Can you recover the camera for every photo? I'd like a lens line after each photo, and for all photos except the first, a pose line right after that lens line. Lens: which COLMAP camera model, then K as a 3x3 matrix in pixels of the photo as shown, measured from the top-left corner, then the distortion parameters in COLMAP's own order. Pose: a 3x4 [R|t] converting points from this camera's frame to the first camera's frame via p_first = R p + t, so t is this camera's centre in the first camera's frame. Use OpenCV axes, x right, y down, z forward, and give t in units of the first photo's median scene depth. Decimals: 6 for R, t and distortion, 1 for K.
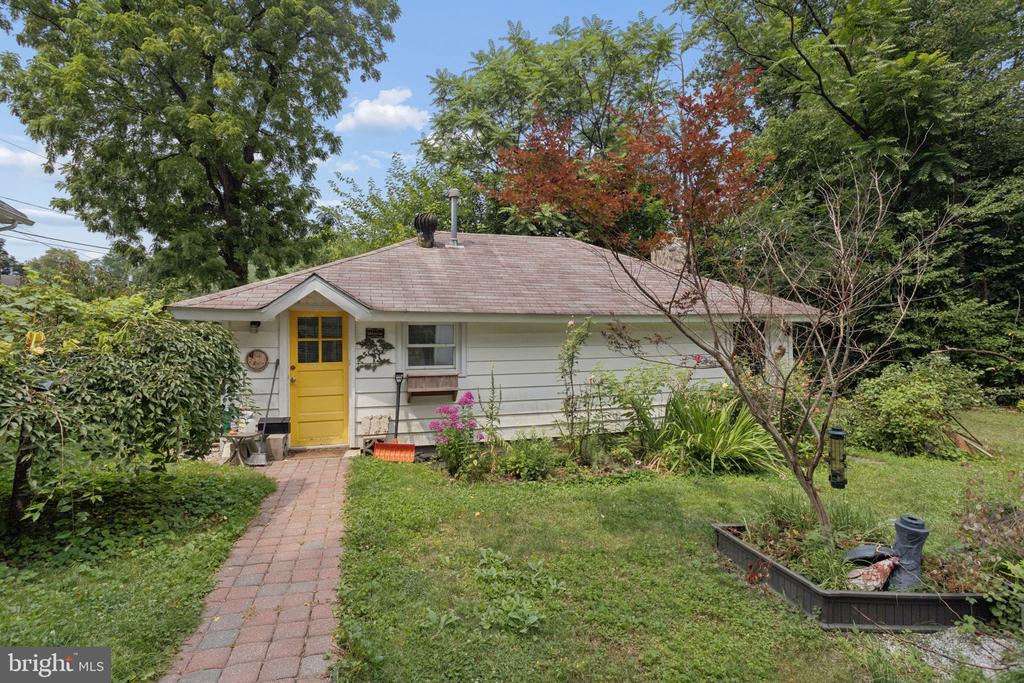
lens RADIAL K [[483.7, 0, 503.9], [0, 483.7, 331.1], [0, 0, 1]] dist [0.002097, 0.000398]
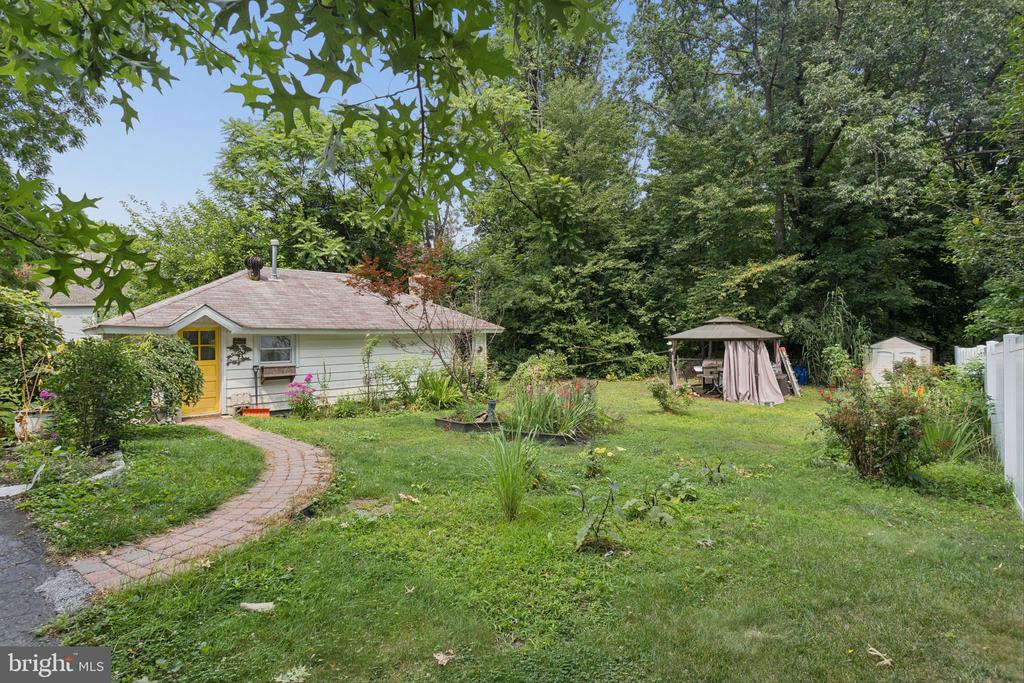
lens RADIAL K [[494.5, 0, 512.4], [0, 494.5, 324.7], [0, 0, 1]] dist [-0.000113, -0.000198]
pose [[0.875118, 0.007247, 0.483855, -0.258322], [0.003492, 0.999767, -0.021291, -0.011233], [-0.483897, 0.020322, 0.874889, -0.815341]]
